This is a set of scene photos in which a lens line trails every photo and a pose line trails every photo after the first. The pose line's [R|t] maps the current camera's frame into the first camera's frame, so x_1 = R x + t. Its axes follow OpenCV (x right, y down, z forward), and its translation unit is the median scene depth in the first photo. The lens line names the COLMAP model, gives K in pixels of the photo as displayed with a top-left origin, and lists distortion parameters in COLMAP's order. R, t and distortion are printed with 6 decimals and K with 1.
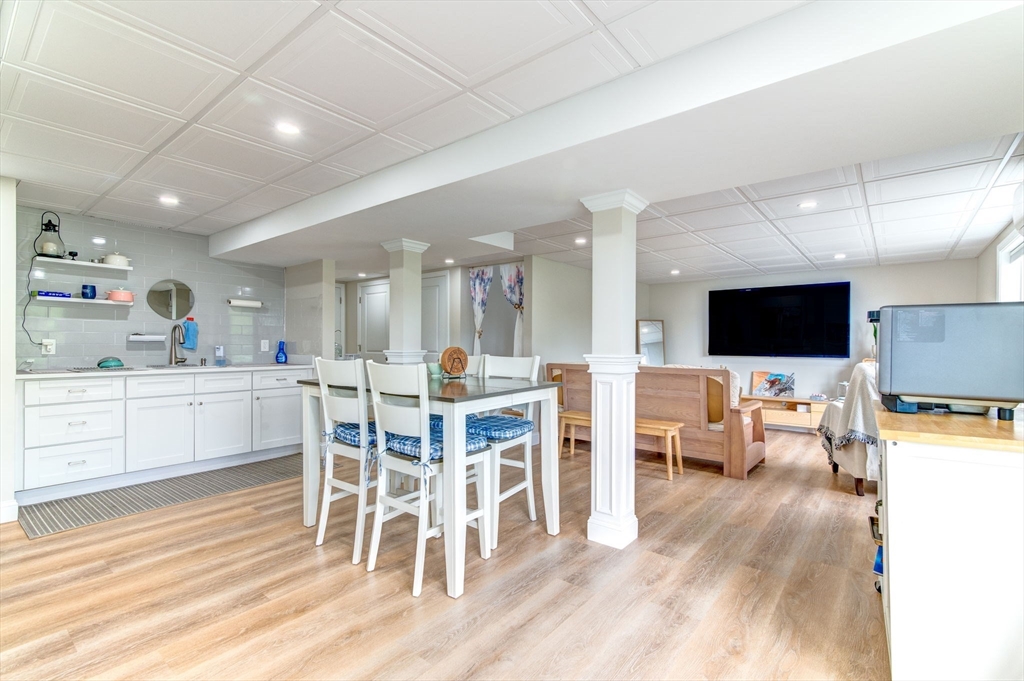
lens RADIAL K [[468.7, 0, 509.9], [0, 468.7, 343.4], [0, 0, 1]] dist [0.022643, -0.000237]
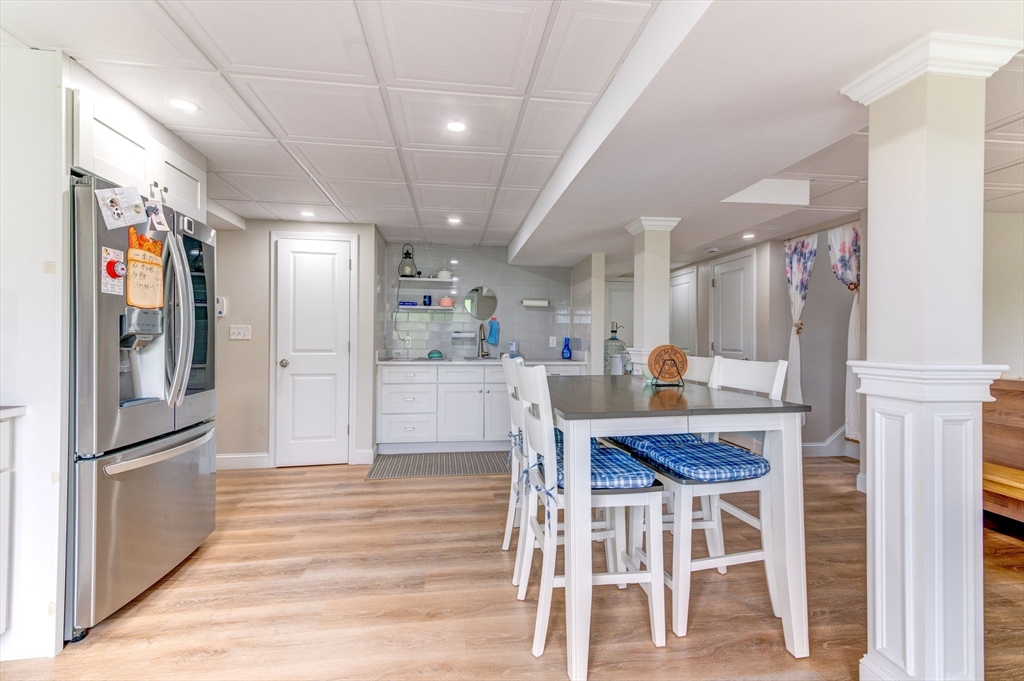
lens RADIAL K [[468.7, 0, 513.5], [0, 468.7, 334.9], [0, 0, 1]] dist [0.022643, -0.000237]
pose [[0.725850, -0.005042, -0.687834, 0.221109], [-0.002452, 0.999948, -0.009917, -0.000244], [0.687849, 0.008885, 0.725800, 0.259410]]
